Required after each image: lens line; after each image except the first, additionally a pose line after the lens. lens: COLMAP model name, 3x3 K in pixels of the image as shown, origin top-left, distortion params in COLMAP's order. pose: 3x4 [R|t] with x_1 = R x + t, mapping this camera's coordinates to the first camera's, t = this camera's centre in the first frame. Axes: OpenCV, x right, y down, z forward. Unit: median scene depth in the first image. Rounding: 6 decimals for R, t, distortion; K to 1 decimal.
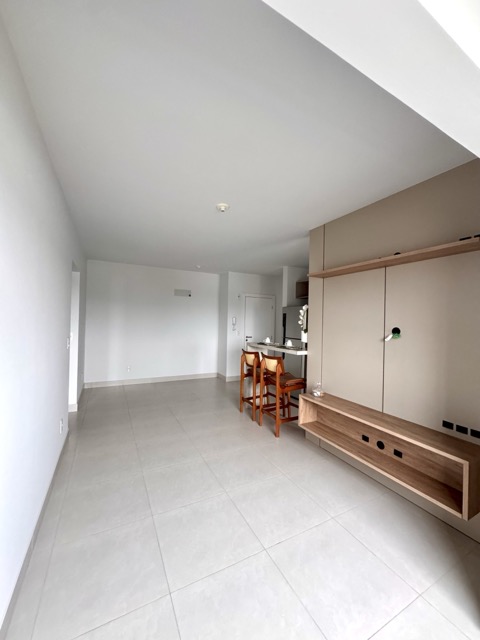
lens RADIAL K [[255.0, 0, 240.0], [0, 255.0, 320.0], [0, 0, 1]] dist [-0.001519, 0.000446]
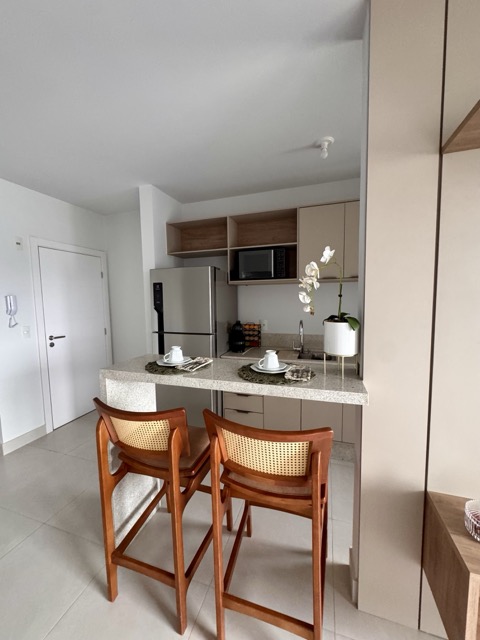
lens RADIAL K [[255.0, 0, 240.0], [0, 255.0, 320.0], [0, 0, 1]] dist [-0.001519, 0.000446]
pose [[0.717009, -0.094523, 0.690626, -0.082826], [0.032629, 0.994229, 0.102199, -0.000499], [-0.696300, -0.050743, 0.715955, 0.862568]]
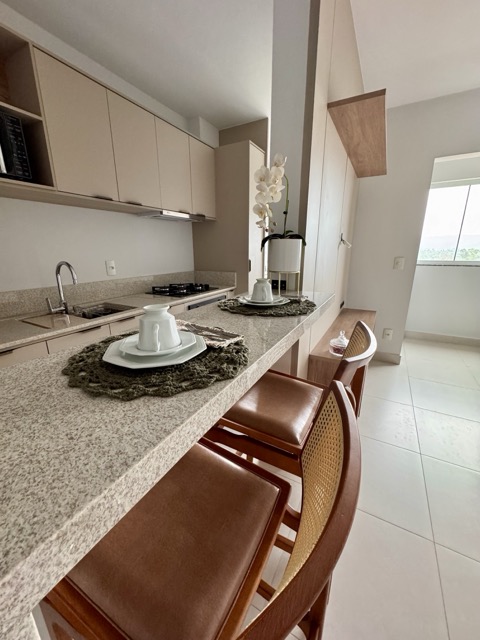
lens RADIAL K [[255.0, 0, 240.0], [0, 255.0, 320.0], [0, 0, 1]] dist [-0.001519, 0.000446]
pose [[-0.551639, -0.243492, 0.797751, -0.015209], [-0.009920, 0.958288, 0.285632, 0.049551], [-0.834024, 0.149652, -0.531044, 1.288888]]
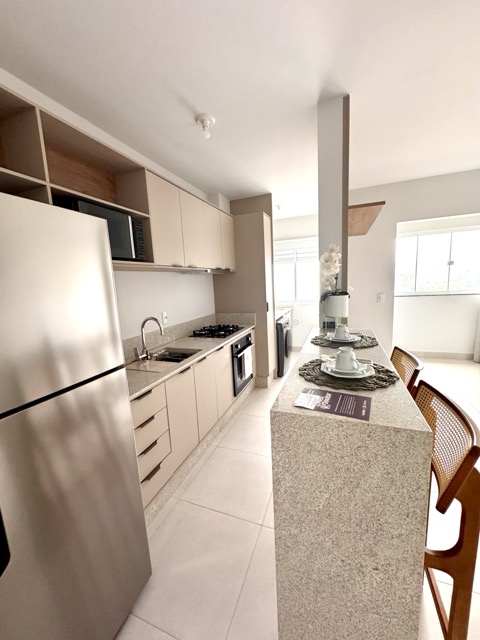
lens RADIAL K [[255.0, 0, 240.0], [0, 255.0, 320.0], [0, 0, 1]] dist [-0.001519, 0.000446]
pose [[-0.662662, -0.100373, 0.742162, -0.002091], [0.035912, 0.985579, 0.165358, -0.002230], [-0.748057, 0.136229, -0.649502, 1.534132]]
